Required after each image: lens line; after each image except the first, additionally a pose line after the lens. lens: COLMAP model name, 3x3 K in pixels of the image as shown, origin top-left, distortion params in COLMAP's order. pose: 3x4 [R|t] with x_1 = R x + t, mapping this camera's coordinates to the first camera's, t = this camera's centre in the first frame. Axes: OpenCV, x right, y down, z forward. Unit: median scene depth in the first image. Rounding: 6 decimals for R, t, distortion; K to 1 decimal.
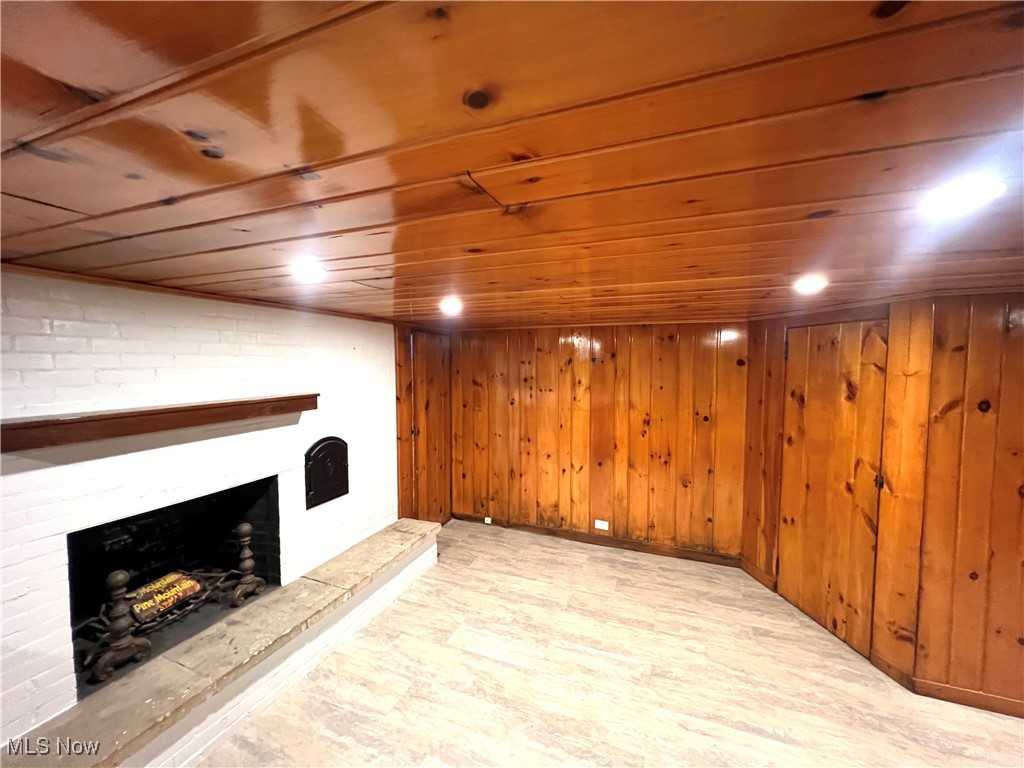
lens RADIAL K [[411.0, 0, 511.7], [0, 411.0, 387.0], [0, 0, 1]] dist [0.000098, 0.000084]
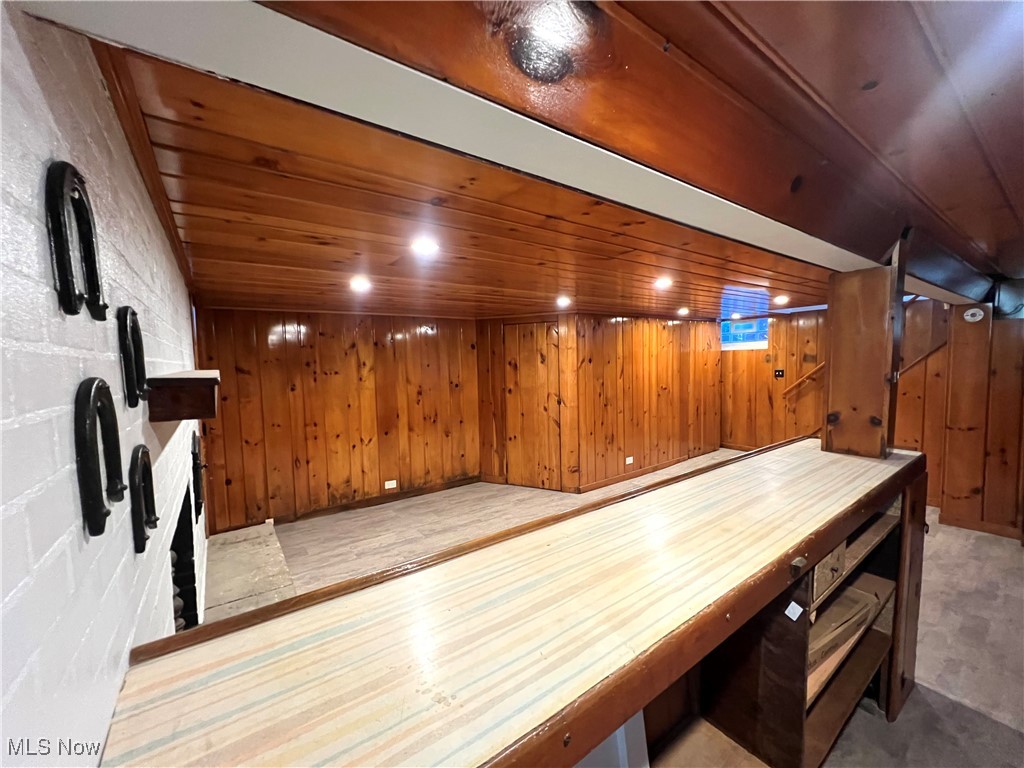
lens RADIAL K [[411.0, 0, 516.3], [0, 411.0, 387.4], [0, 0, 1]] dist [0.000098, 0.000084]
pose [[0.531182, -0.069663, 0.844389, -0.678293], [0.075868, 0.996521, 0.034487, 0.053266], [-0.843854, 0.045743, 0.534619, 0.062745]]
